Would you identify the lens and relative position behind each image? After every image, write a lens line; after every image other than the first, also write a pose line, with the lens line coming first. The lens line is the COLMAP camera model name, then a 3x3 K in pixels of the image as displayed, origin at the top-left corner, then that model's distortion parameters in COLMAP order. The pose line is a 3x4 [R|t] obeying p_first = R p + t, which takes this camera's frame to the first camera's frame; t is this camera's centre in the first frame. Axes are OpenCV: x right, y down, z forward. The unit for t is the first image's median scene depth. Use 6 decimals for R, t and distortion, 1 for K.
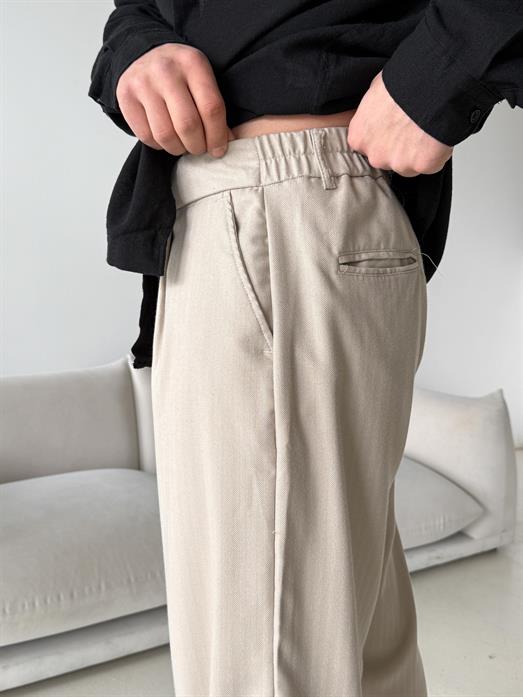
lens RADIAL K [[709.4, 0, 260.2], [0, 709.4, 348.0], [0, 0, 1]] dist [-0.012762, 0.000000]
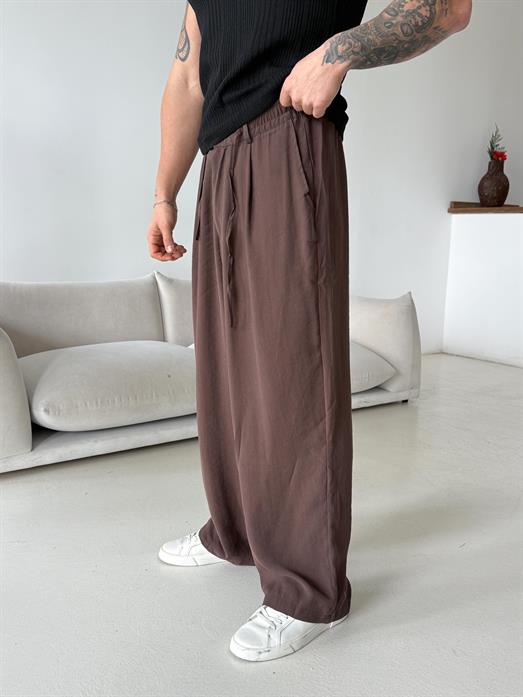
lens RADIAL K [[656.3, 0, 254.8], [0, 656.3, 352.3], [0, 0, 1]] dist [0.042847, 0.000000]
pose [[0.999706, -0.004267, 0.023863, -0.018202], [0.003155, 0.998916, 0.046448, 0.129117], [-0.024035, -0.046360, 0.998636, -0.400502]]
